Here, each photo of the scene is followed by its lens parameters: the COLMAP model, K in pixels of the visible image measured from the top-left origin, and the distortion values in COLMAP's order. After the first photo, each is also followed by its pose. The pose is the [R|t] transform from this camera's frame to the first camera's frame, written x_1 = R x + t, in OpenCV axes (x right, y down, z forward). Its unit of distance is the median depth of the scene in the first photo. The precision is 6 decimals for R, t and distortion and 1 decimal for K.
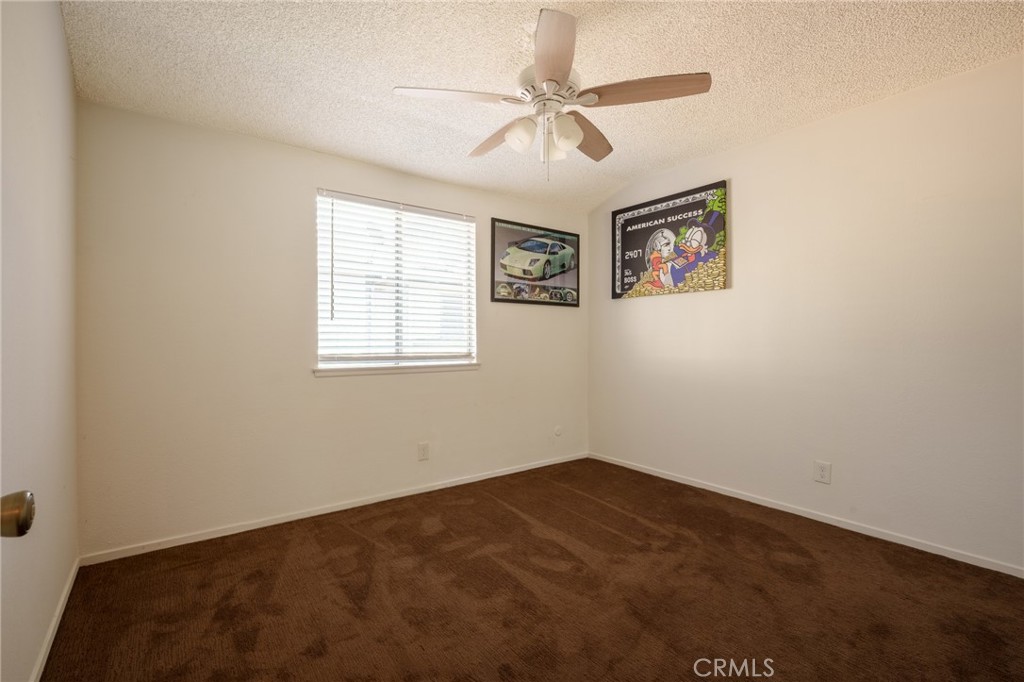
lens RADIAL K [[463.0, 0, 511.8], [0, 463.0, 340.5], [0, 0, 1]] dist [-0.008138, 0.001104]
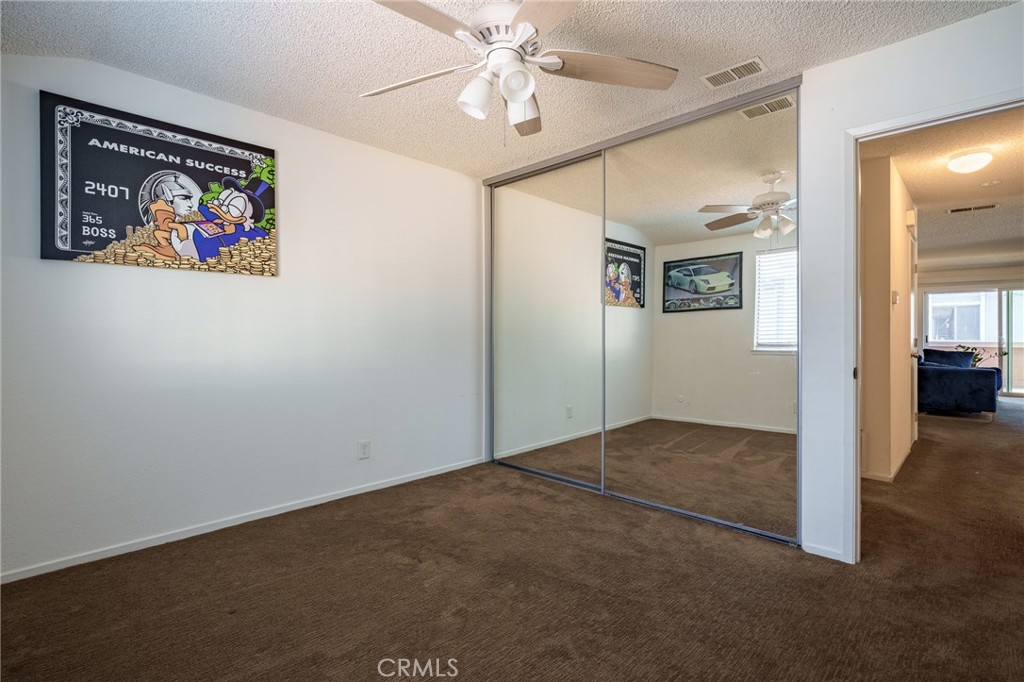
lens RADIAL K [[463.0, 0, 513.0], [0, 463.0, 339.9], [0, 0, 1]] dist [-0.008138, 0.001104]
pose [[-0.131301, -0.008289, 0.991308, -0.416537], [0.010680, 0.999895, 0.009776, 0.002872], [-0.991285, 0.011870, -0.131199, 0.618104]]
